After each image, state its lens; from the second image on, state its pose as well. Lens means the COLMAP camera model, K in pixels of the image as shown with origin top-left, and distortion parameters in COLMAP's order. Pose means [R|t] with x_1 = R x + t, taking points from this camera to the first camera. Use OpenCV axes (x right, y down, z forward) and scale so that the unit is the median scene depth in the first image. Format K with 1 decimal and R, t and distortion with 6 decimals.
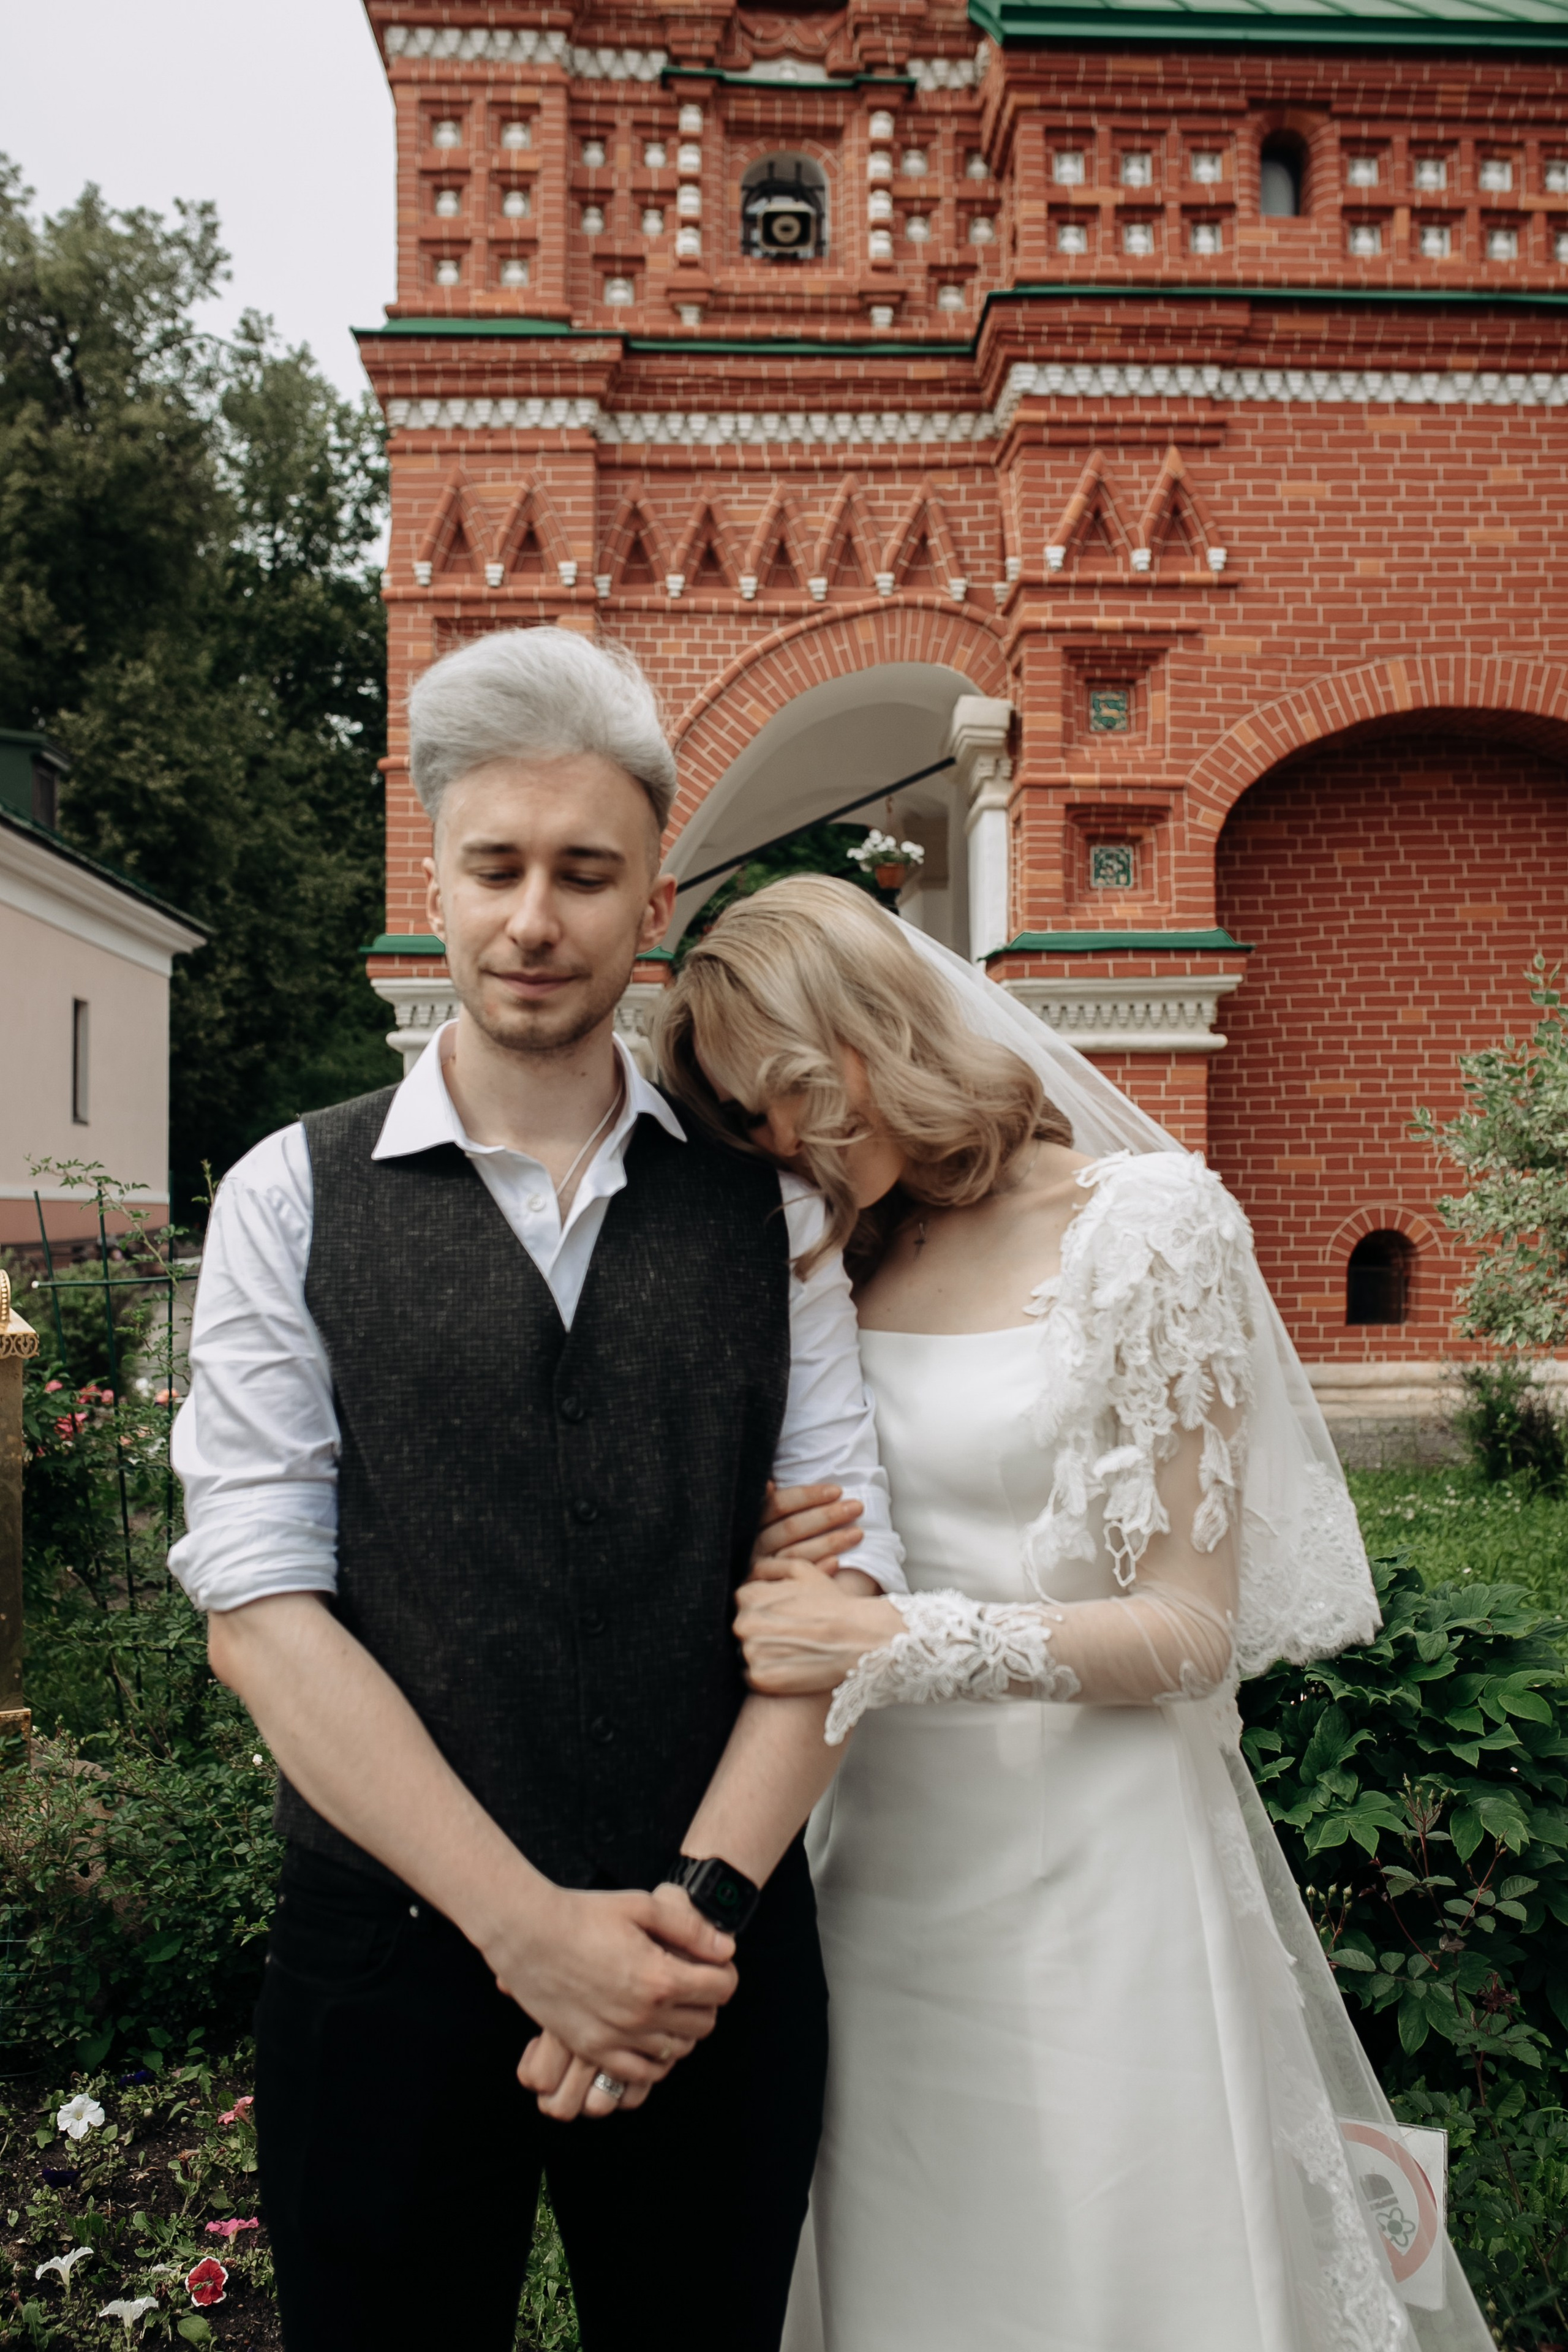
lens RADIAL K [[2228.6, 0, 784.0], [0, 2228.6, 1176.0], [0, 0, 1]] dist [-0.060169, 0.076720]
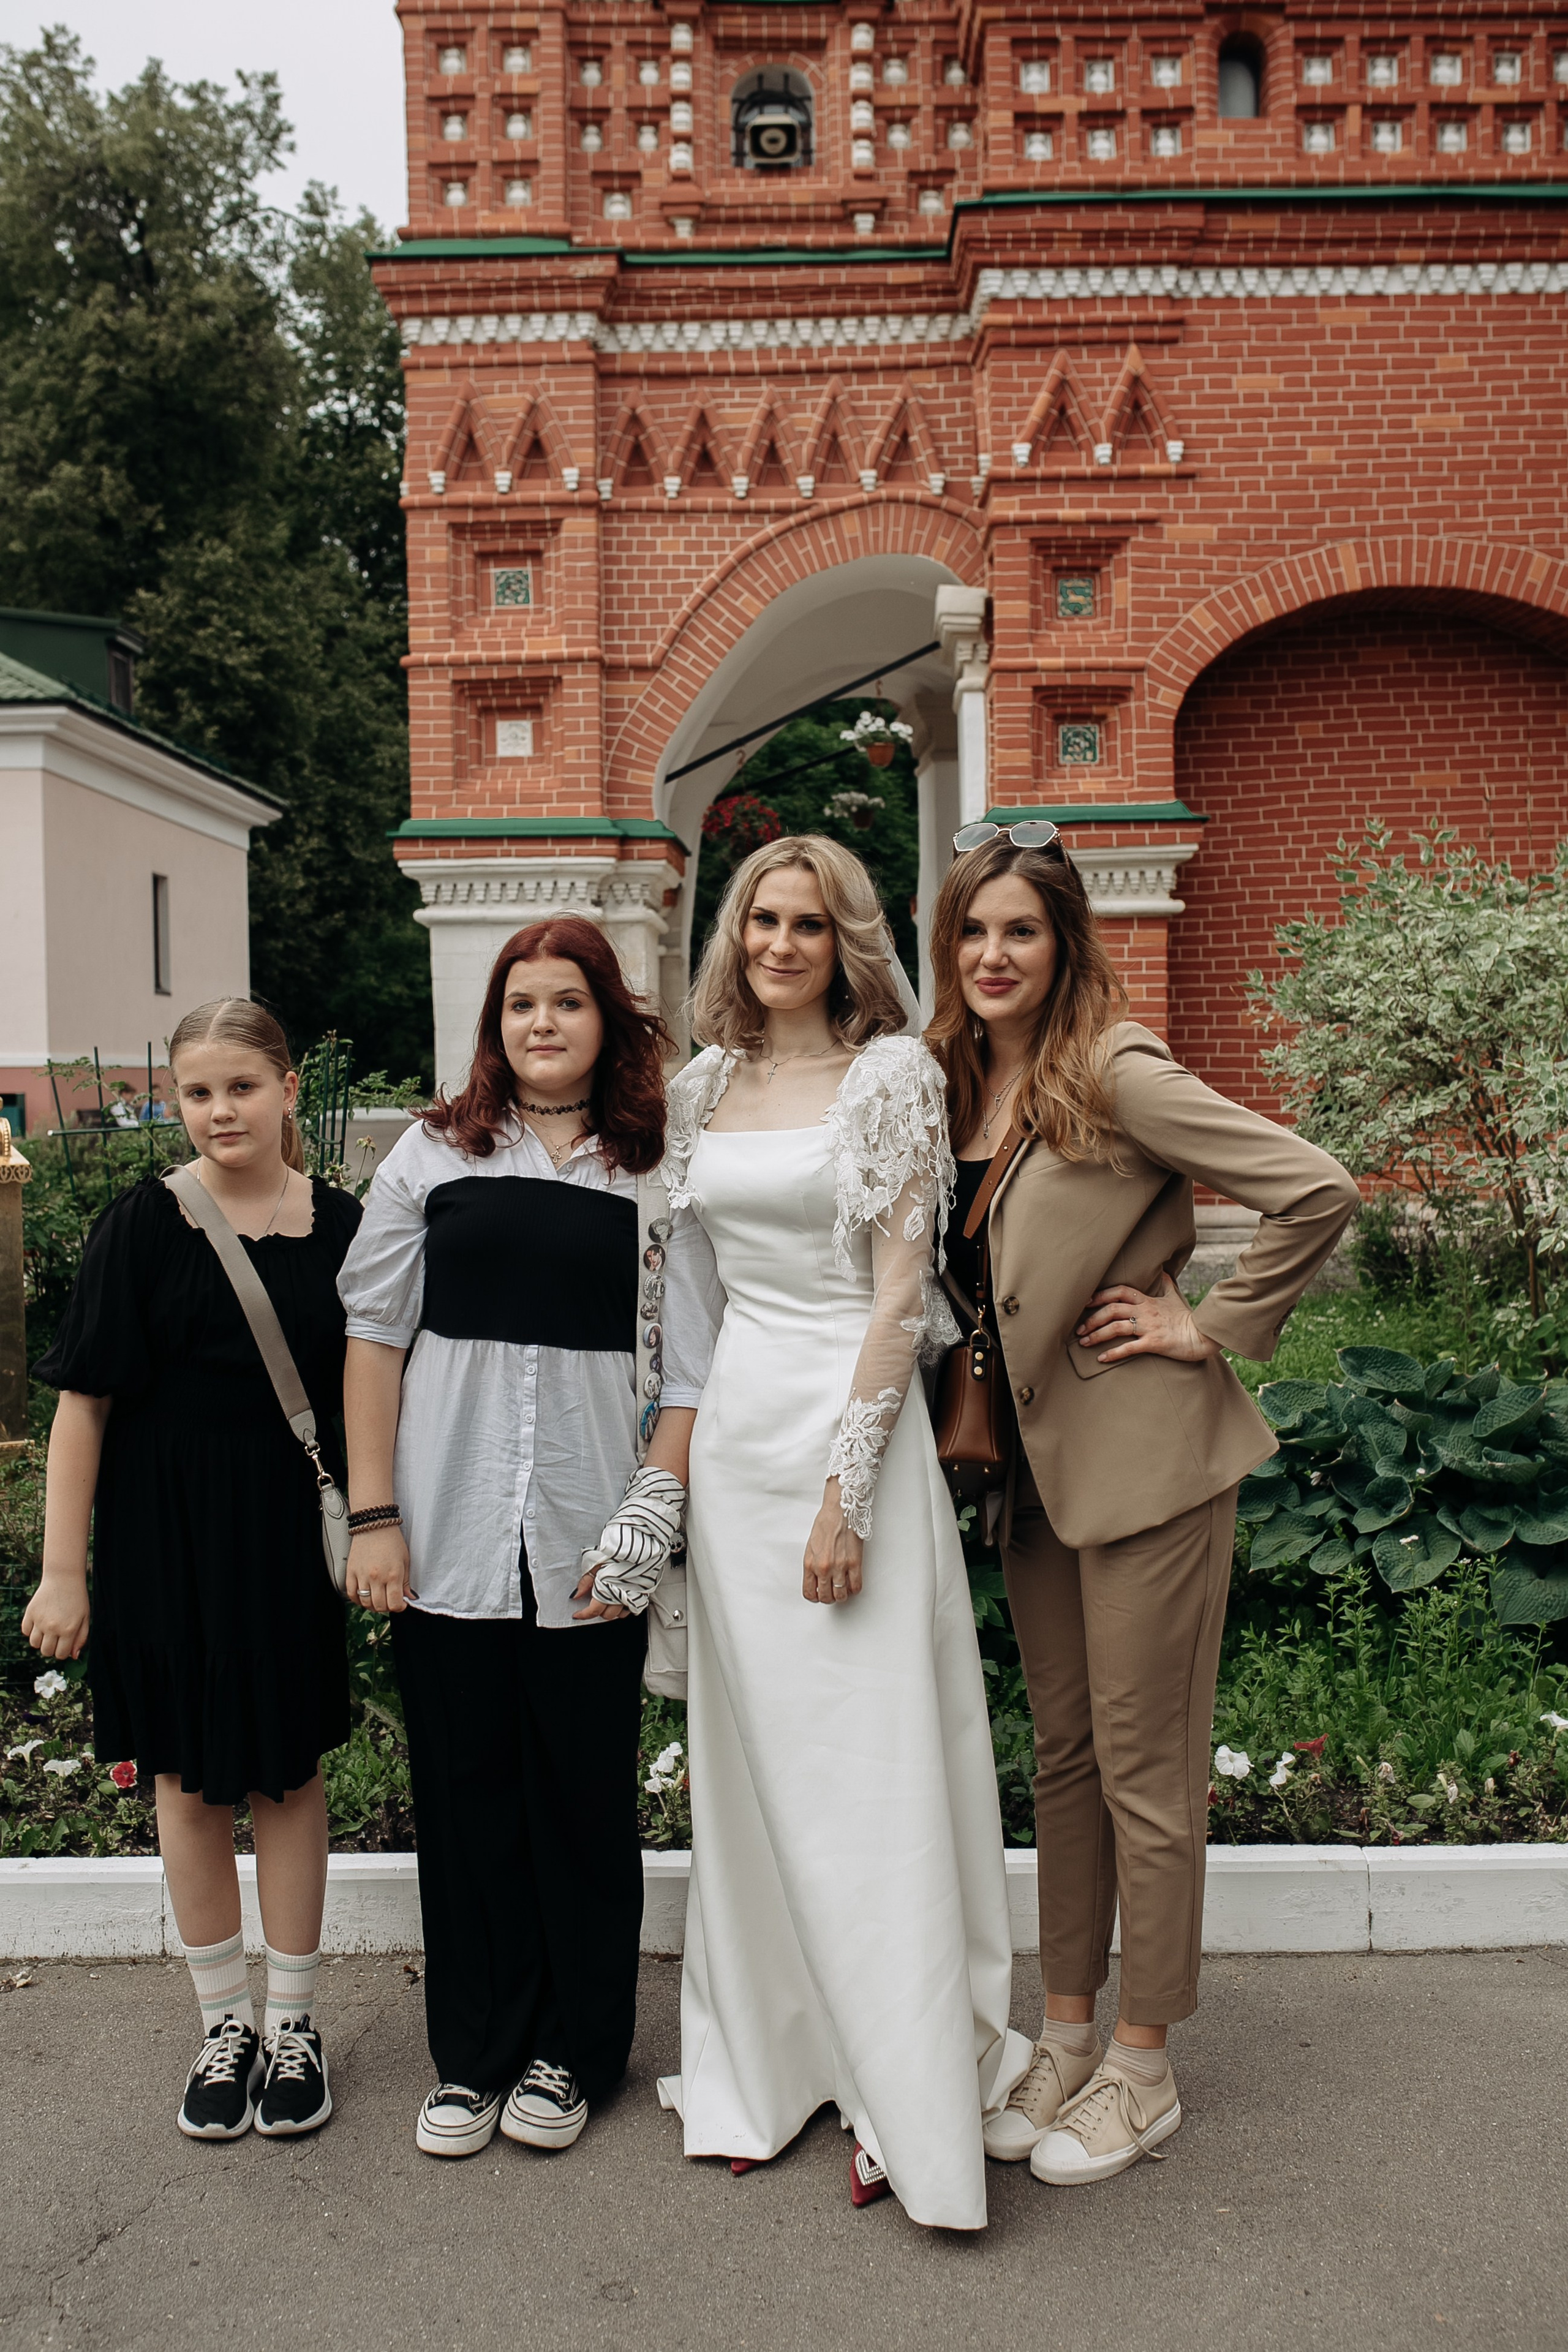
lens RADIAL K [[2280.5, 0, 784.0], [0, 2280.5, 1176.0], [0, 0, 1]] dist [-0.061902, 0.084466]
pose [[0.998696, -0.009621, -0.050146, 0.057645], [0.012632, 0.998113, 0.060085, 0.001185], [0.049473, -0.060640, 0.996933, -0.112072]]
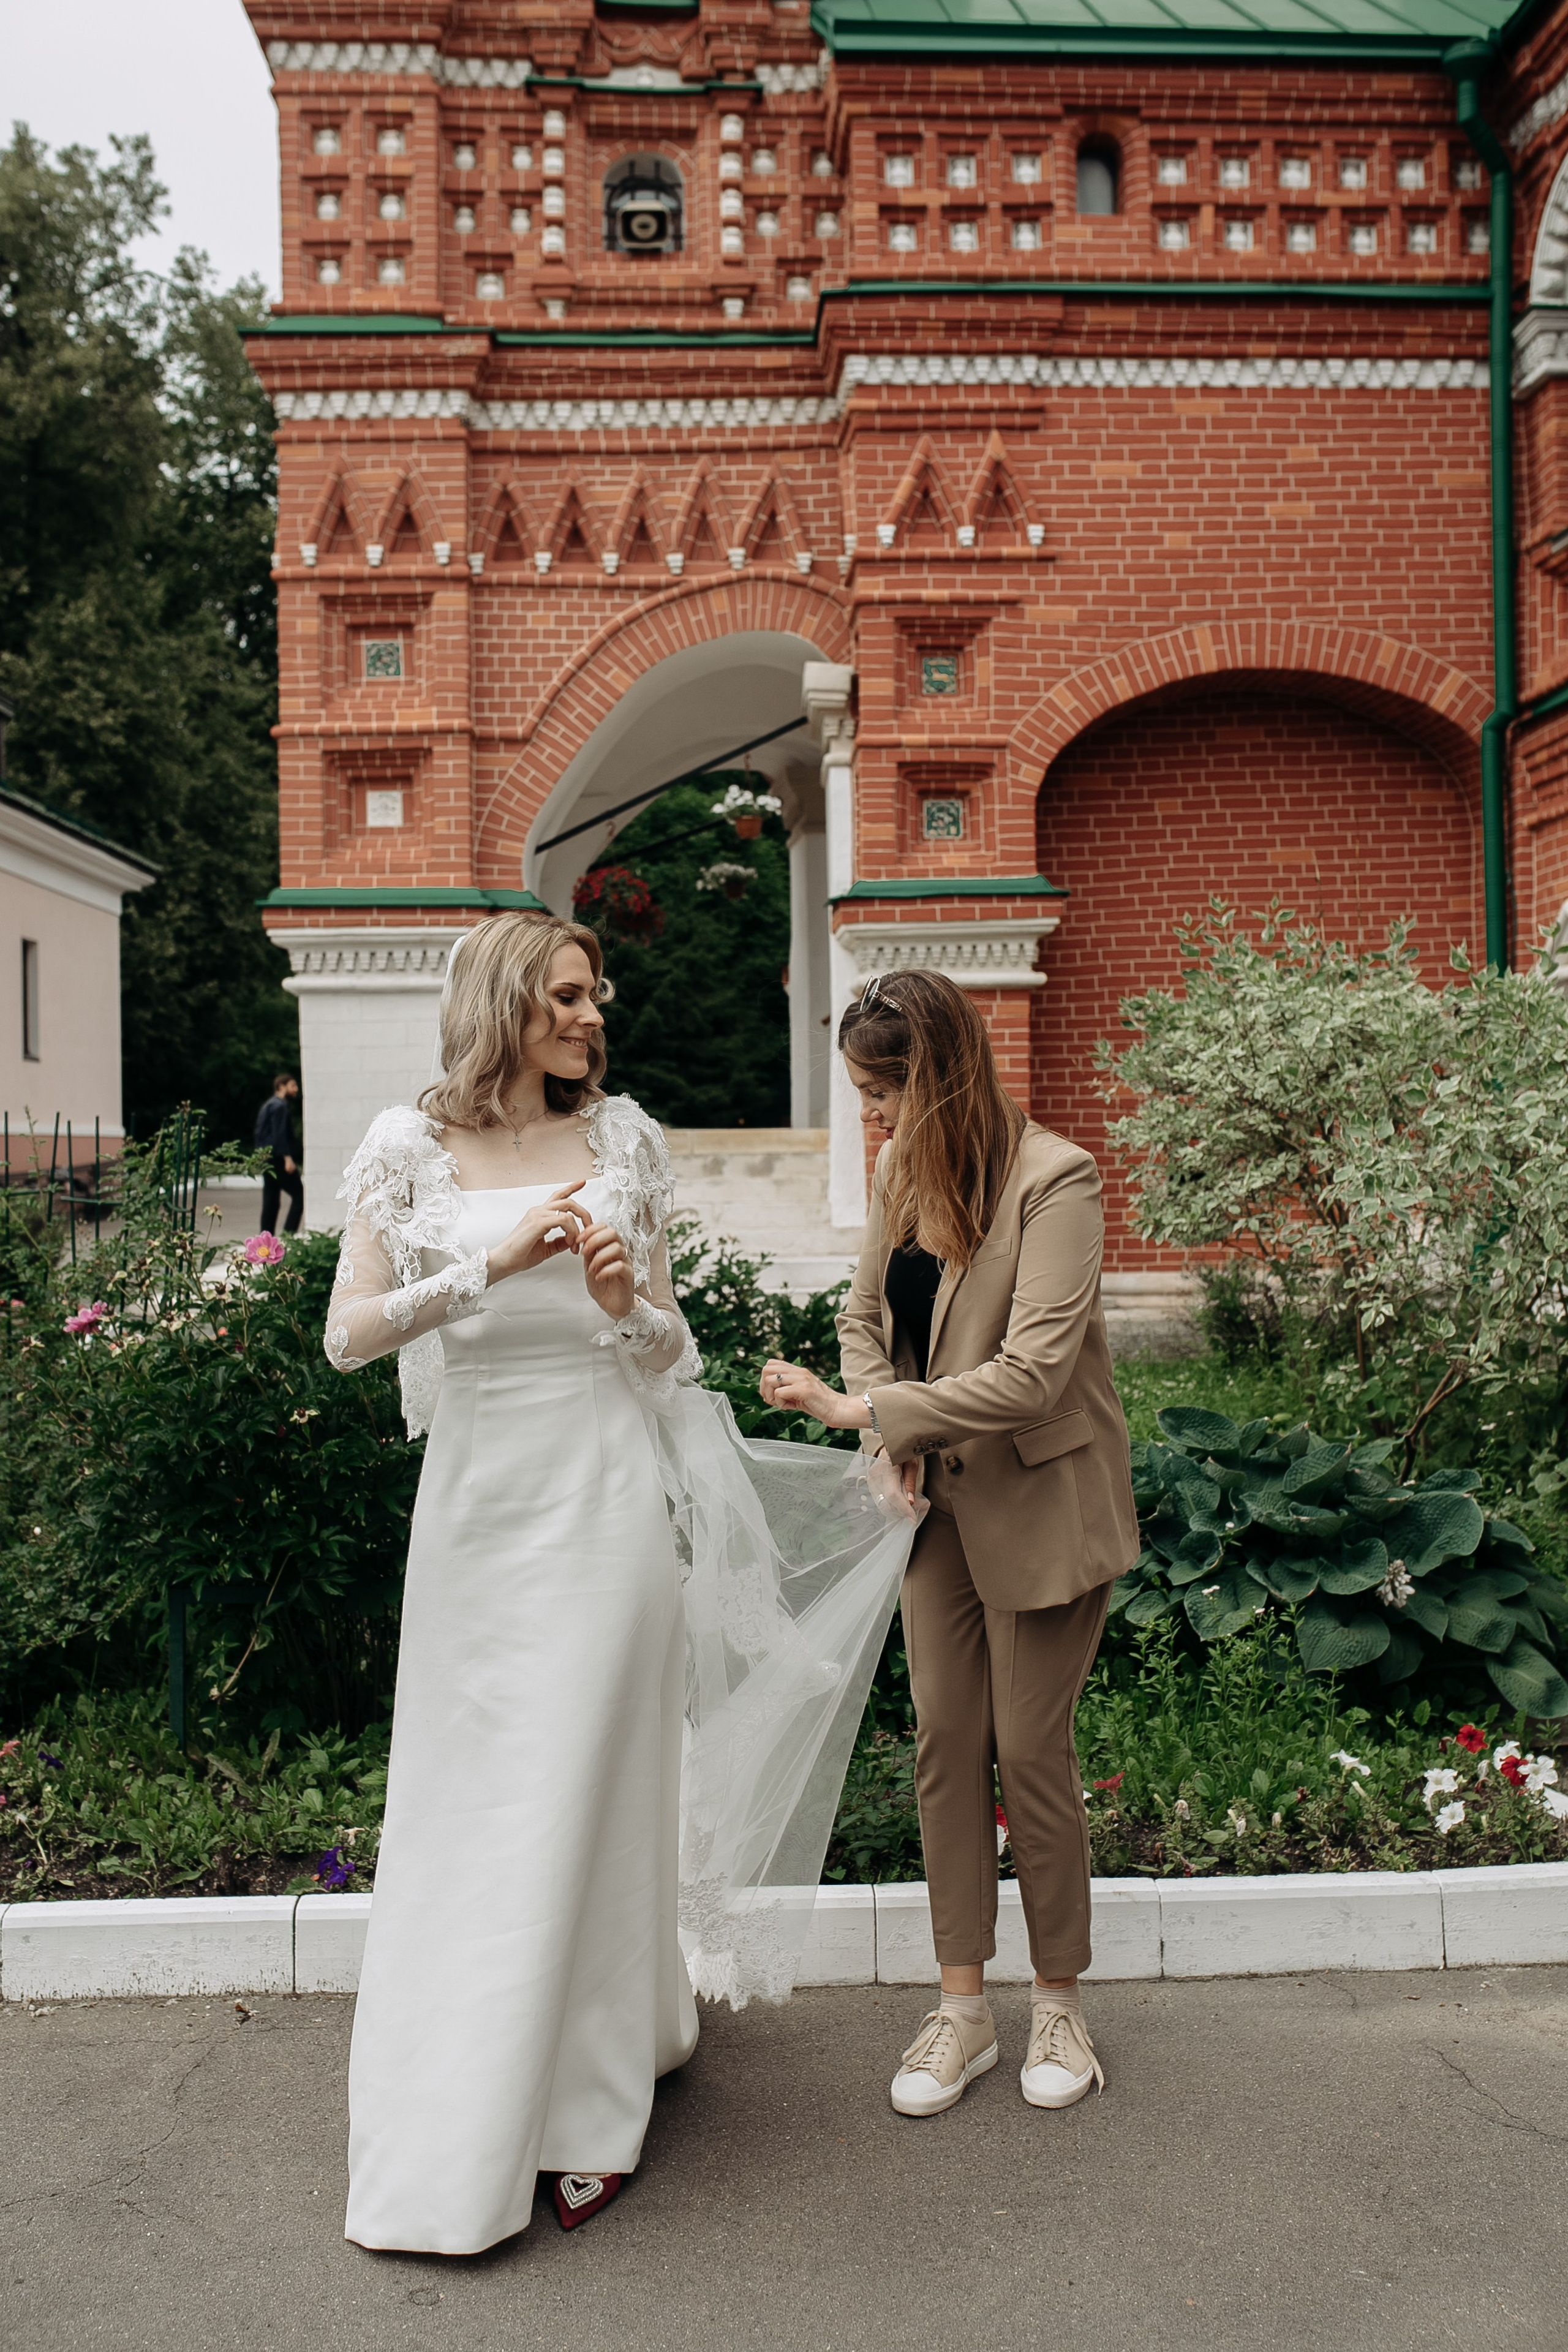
lens RADIAL K [[2296.8, 0, 784.0], [0, 2296.8, 1176.0], [0, 0, 1]] dist [-0.062427, 0.085901]
pose [[0.999950, -0.009954, 0.000672, 0.066189], [0.009929, 0.999473, 0.030920, 0.000449], [-0.000979, -0.030912, 0.999522, -0.128417]]
